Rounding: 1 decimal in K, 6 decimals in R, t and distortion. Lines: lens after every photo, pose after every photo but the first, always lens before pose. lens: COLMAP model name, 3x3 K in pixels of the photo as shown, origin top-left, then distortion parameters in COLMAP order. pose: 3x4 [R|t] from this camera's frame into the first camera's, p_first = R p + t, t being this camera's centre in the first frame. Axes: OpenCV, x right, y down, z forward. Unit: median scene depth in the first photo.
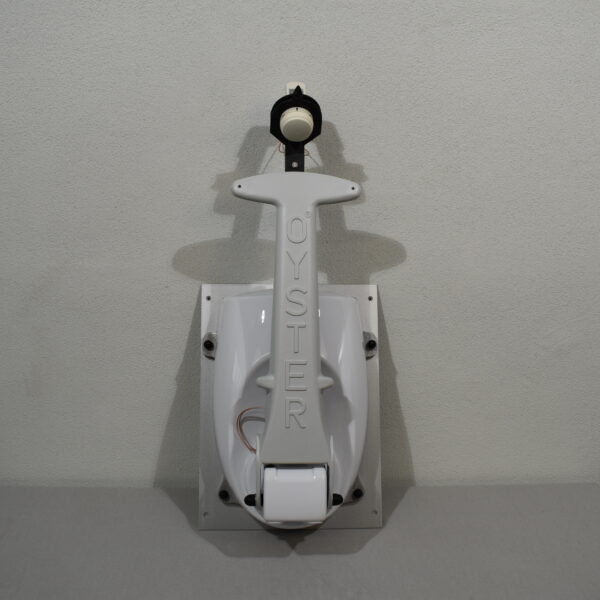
lens RADIAL K [[737.0, 0, 296.9], [0, 737.0, 299.6], [0, 0, 1]] dist [-0.059131, 0.000000]
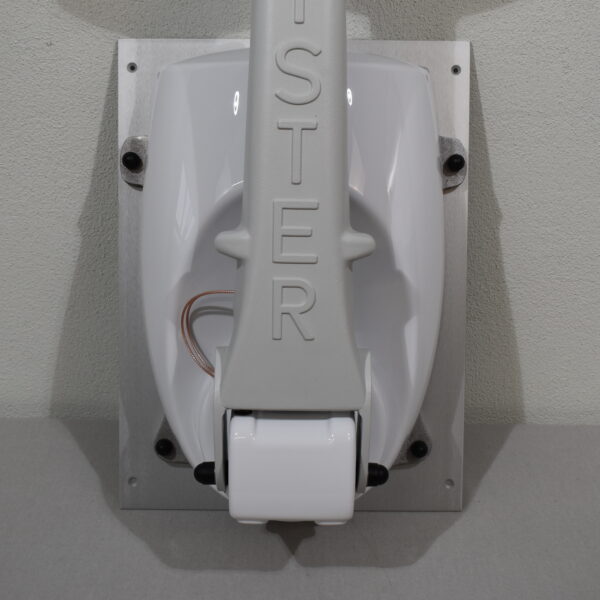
lens RADIAL K [[1007.0, 0, 302.1], [0, 1007.0, 304.7], [0, 0, 1]] dist [-0.075565, 0.000000]
pose [[0.999145, 0.015311, -0.038401, 0.027111], [-0.006397, 0.974959, 0.222292, 0.003922], [0.040844, -0.221856, 0.974224, 0.333921]]
